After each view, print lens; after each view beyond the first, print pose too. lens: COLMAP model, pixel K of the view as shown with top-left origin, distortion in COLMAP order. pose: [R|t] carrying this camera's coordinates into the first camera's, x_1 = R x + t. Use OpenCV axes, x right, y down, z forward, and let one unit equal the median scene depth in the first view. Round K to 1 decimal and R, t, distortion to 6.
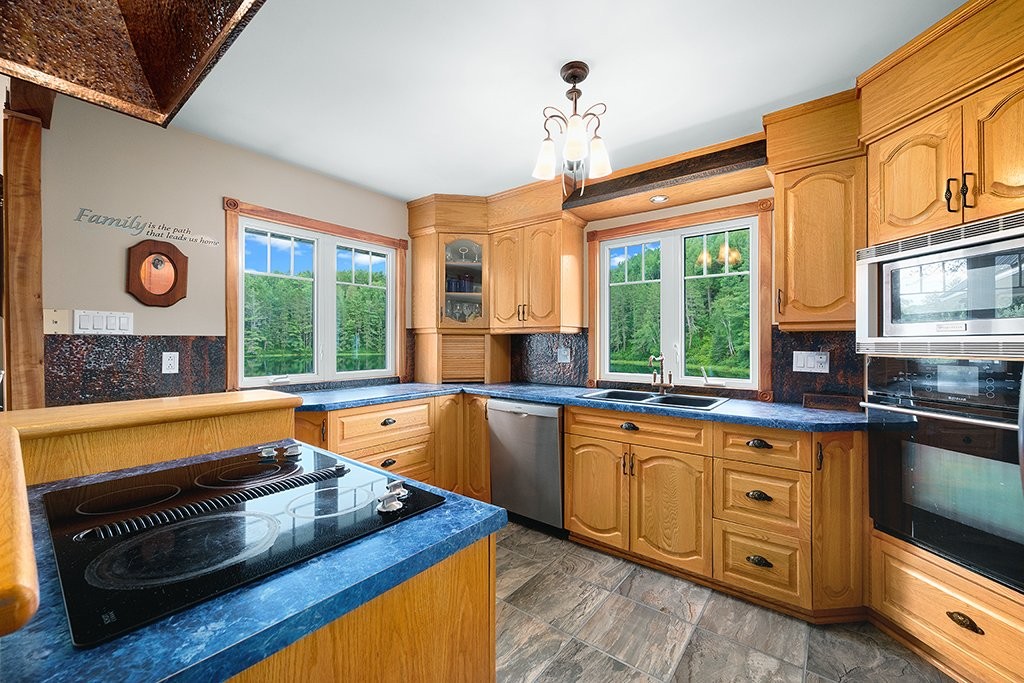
lens RADIAL K [[409.9, 0, 515.3], [0, 409.9, 341.4], [0, 0, 1]] dist [-0.000022, -0.000107]
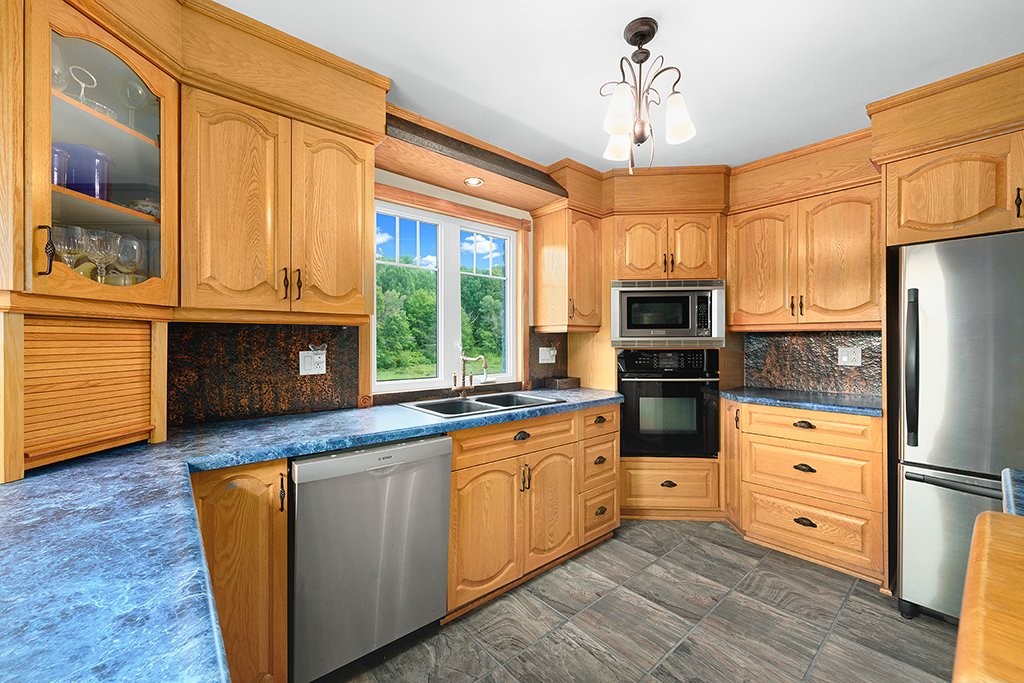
lens RADIAL K [[409.9, 0, 515.3], [0, 409.9, 341.4], [0, 0, 1]] dist [-0.000022, -0.000107]
pose [[0.191108, -0.001940, 0.981567, -0.600686], [0.001588, 0.999997, 0.001667, 0.003009], [-0.981568, 0.001240, 0.191110, 0.856386]]
